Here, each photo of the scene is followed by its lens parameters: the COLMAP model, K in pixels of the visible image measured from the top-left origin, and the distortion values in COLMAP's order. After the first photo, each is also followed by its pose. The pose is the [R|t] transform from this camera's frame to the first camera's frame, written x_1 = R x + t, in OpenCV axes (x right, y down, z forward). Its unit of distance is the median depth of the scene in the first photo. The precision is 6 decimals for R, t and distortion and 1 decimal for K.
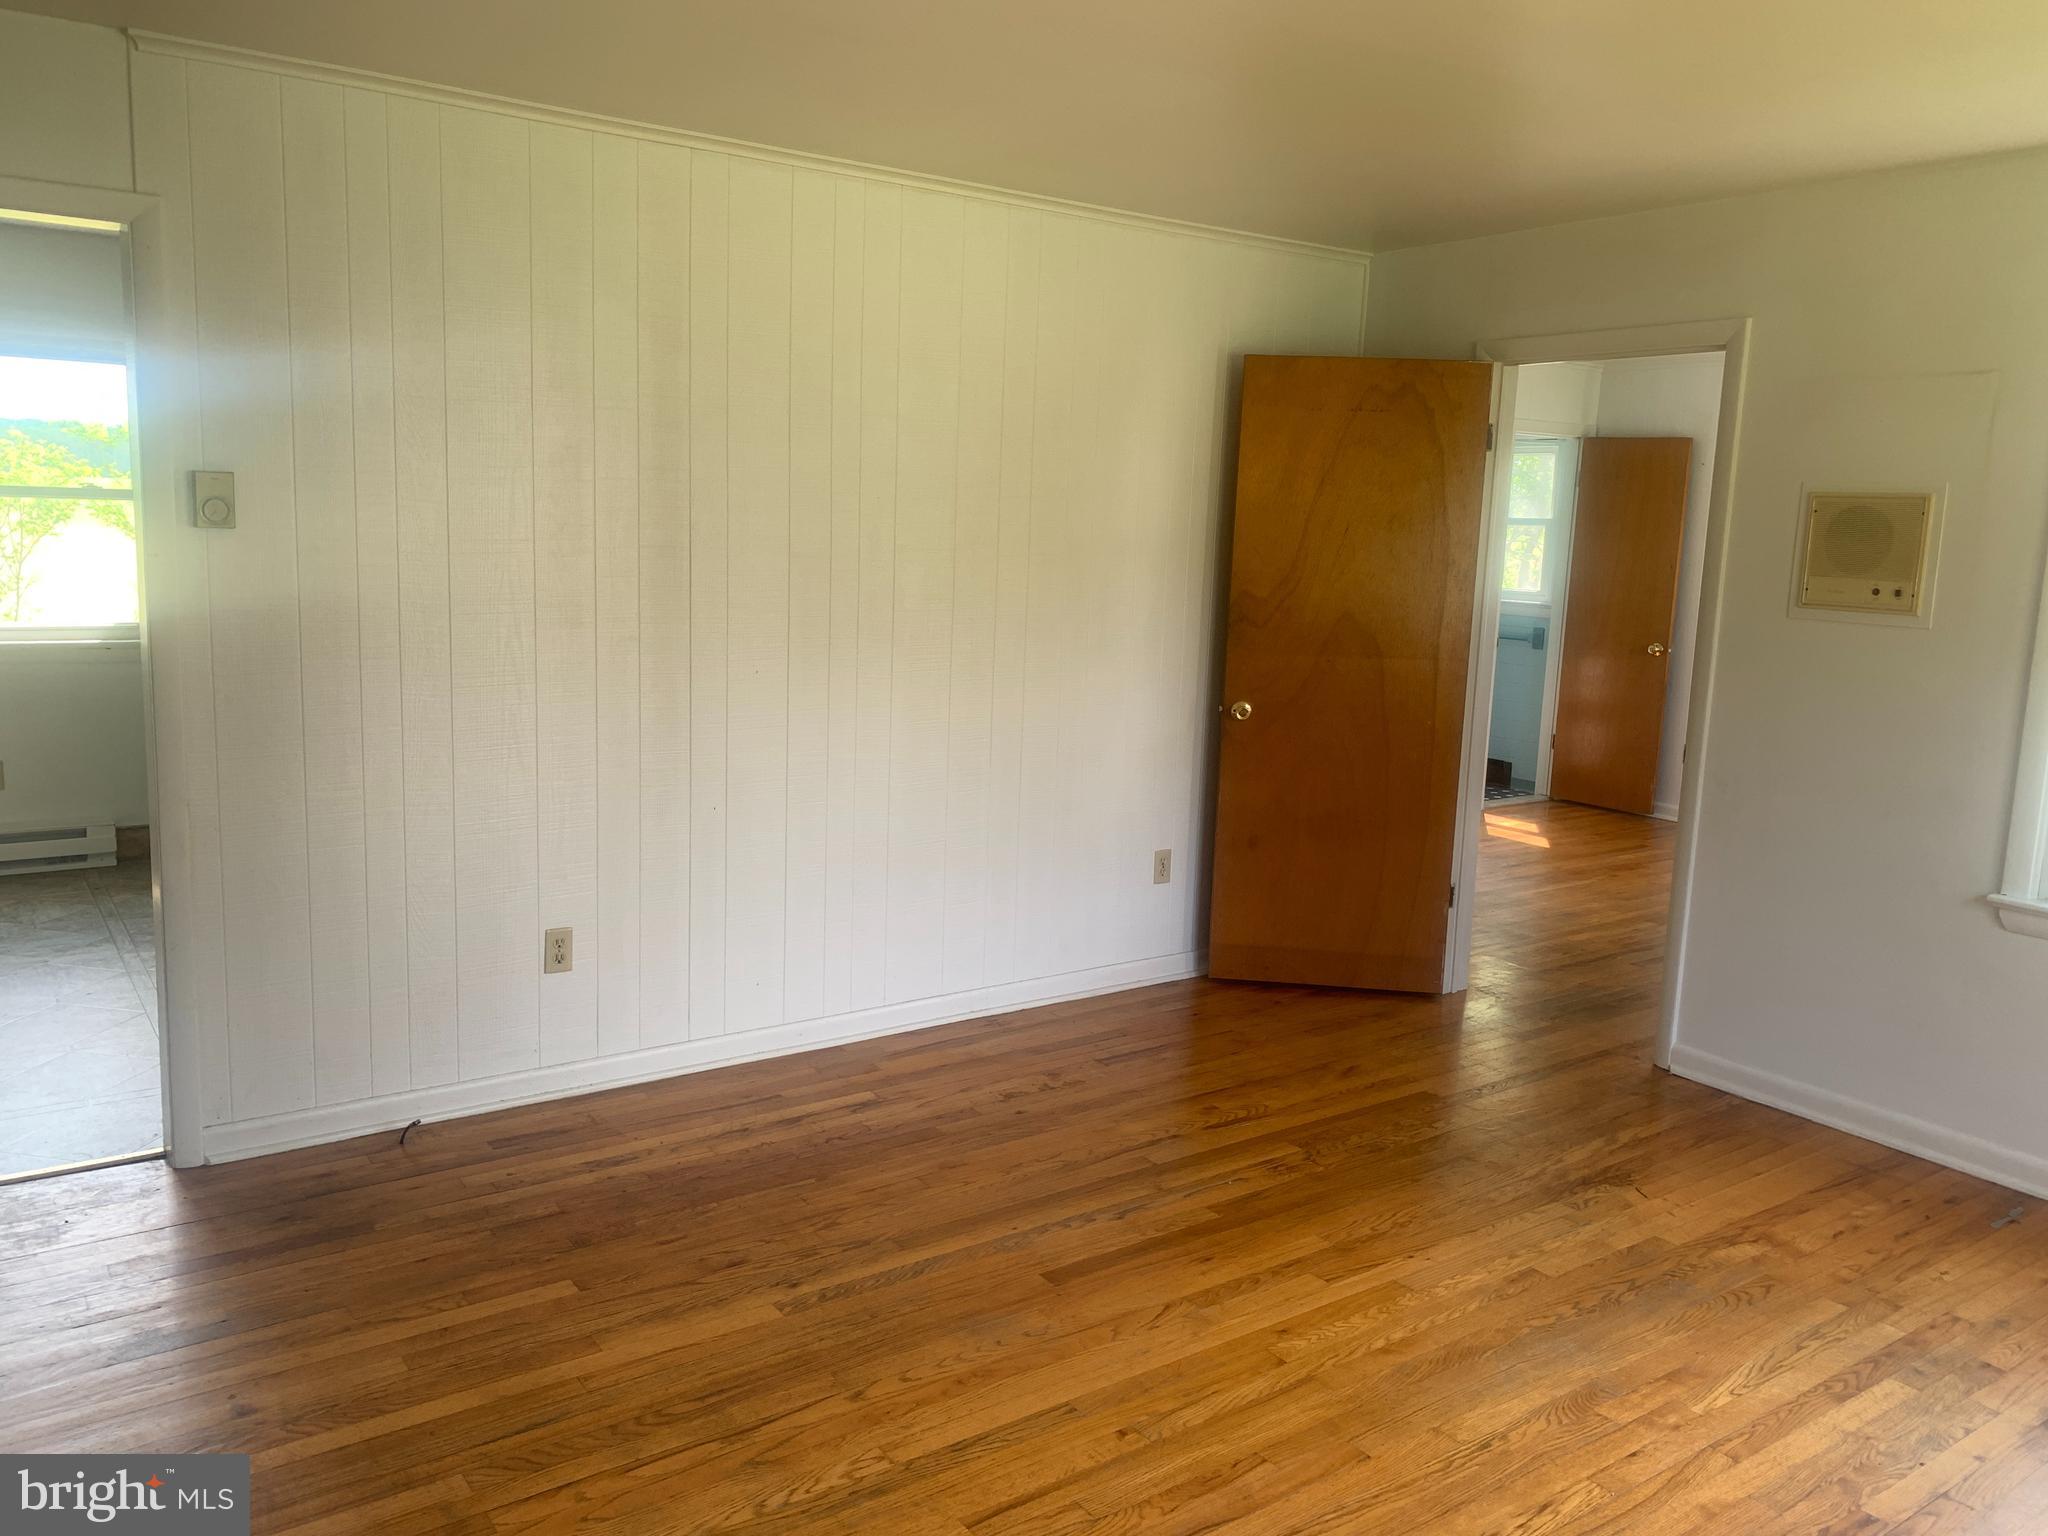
lens RADIAL K [[1566.7, 0, 1020.5], [0, 1566.7, 742.3], [0, 0, 1]] dist [-0.003751, 0.003144]
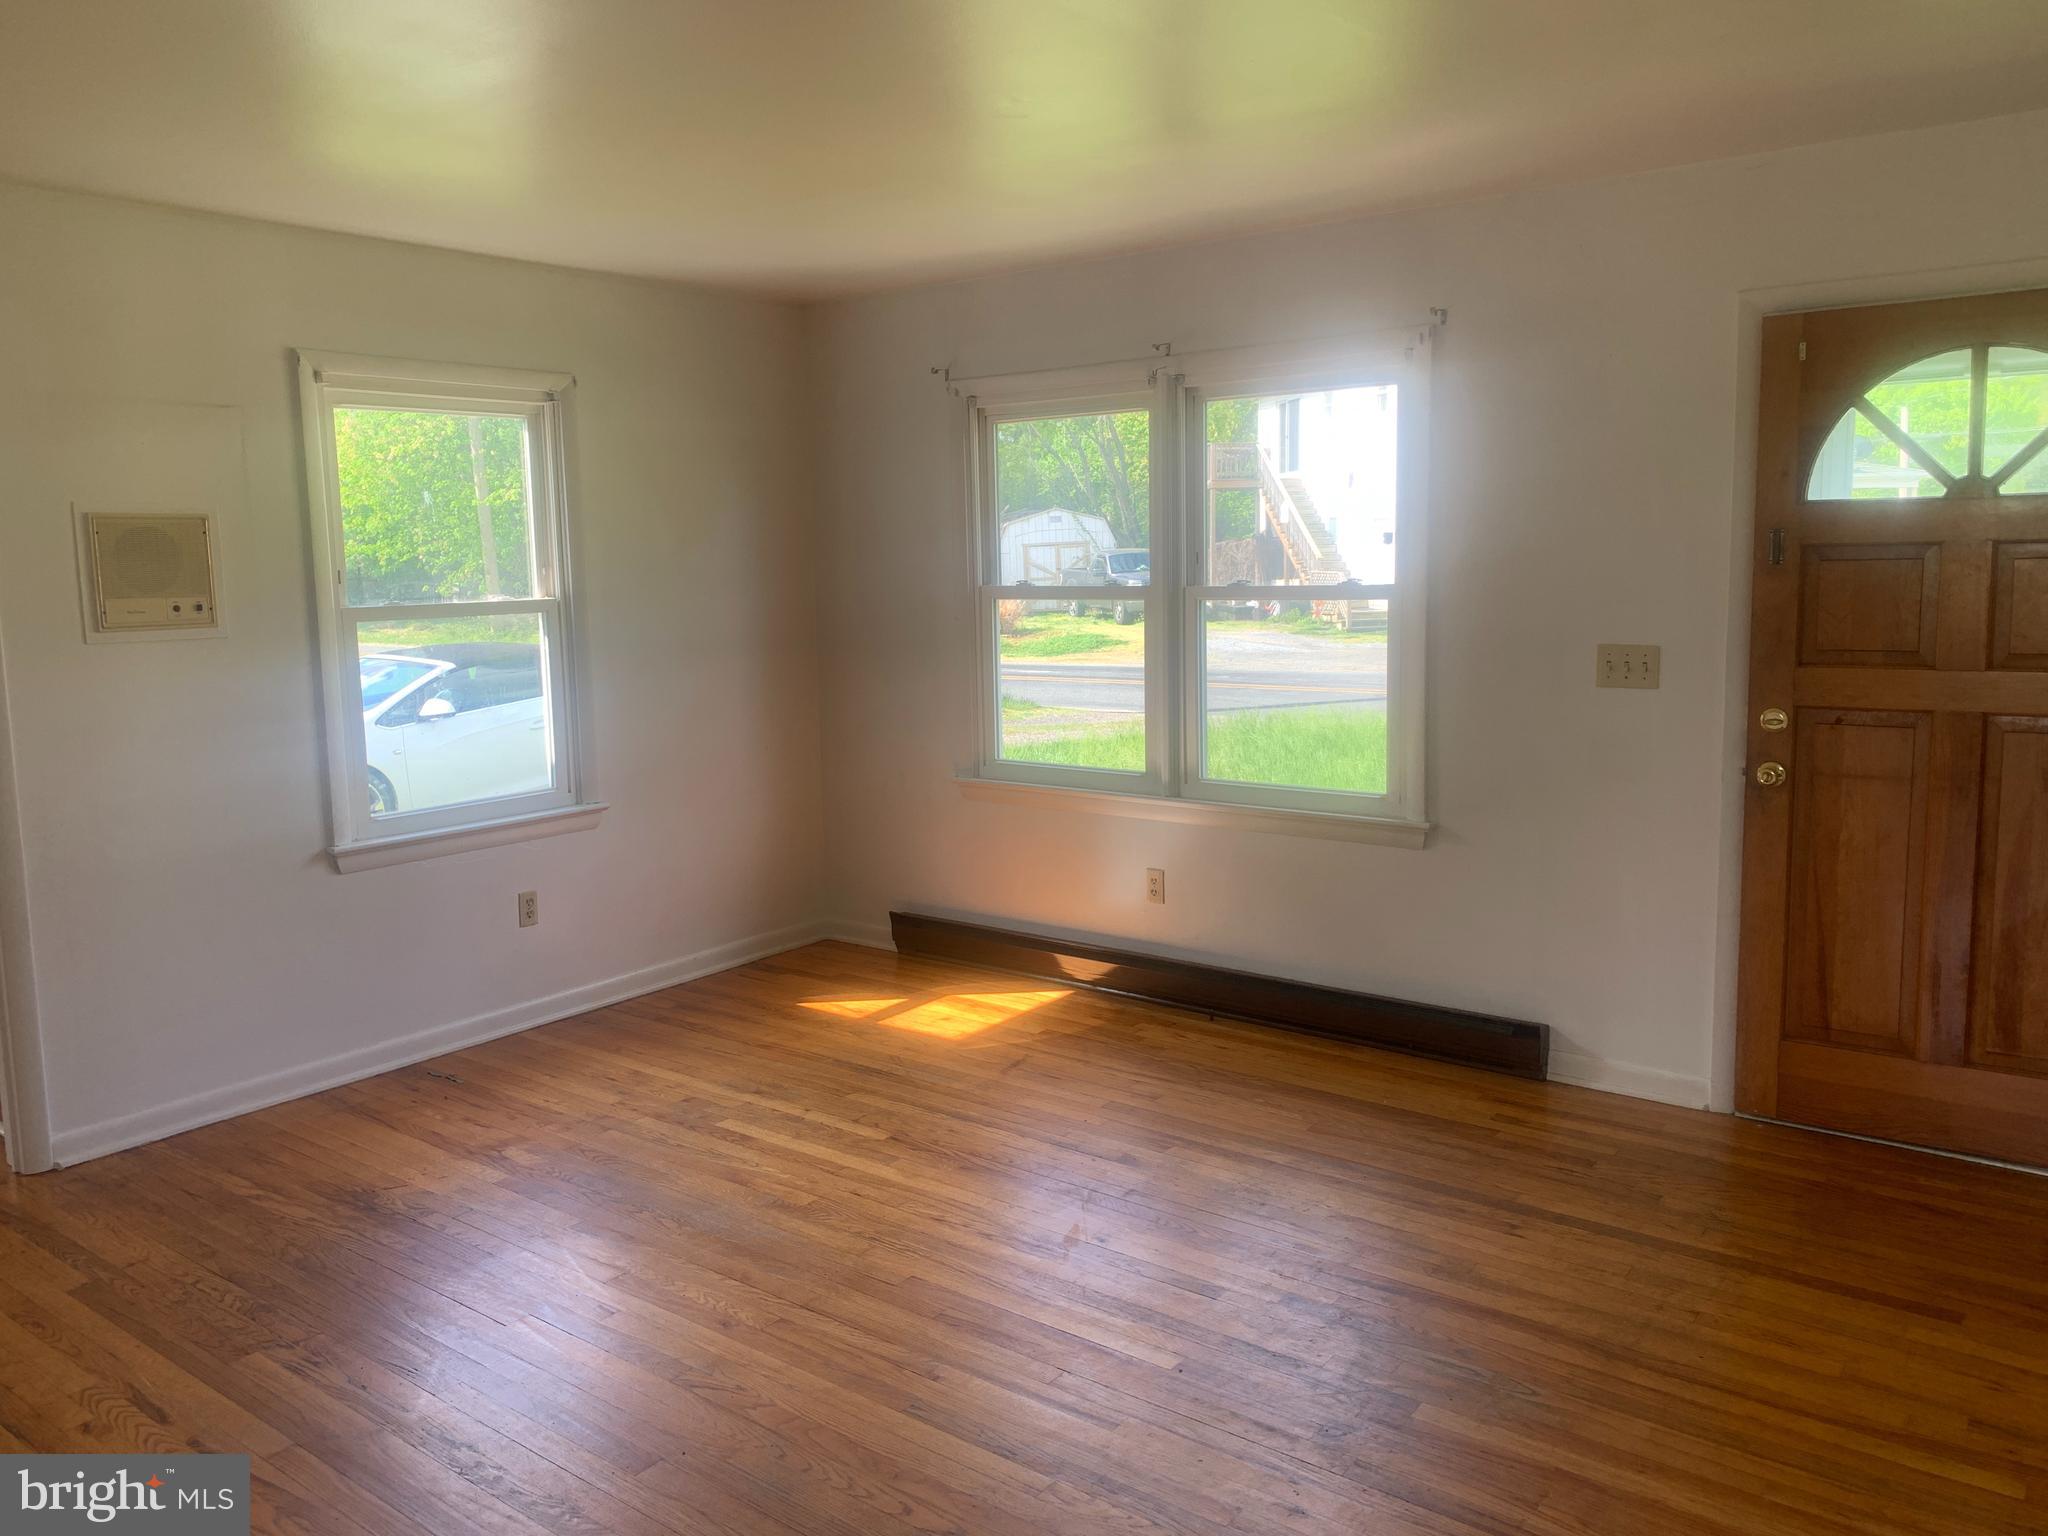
lens RADIAL K [[1566.7, 0, 1020.5], [0, 1566.7, 742.3], [0, 0, 1]] dist [-0.003751, 0.003144]
pose [[-0.290384, -0.152529, 0.944676, -0.873004], [0.148403, 0.968092, 0.201928, -0.194535], [-0.945333, 0.198829, -0.258482, 1.073437]]
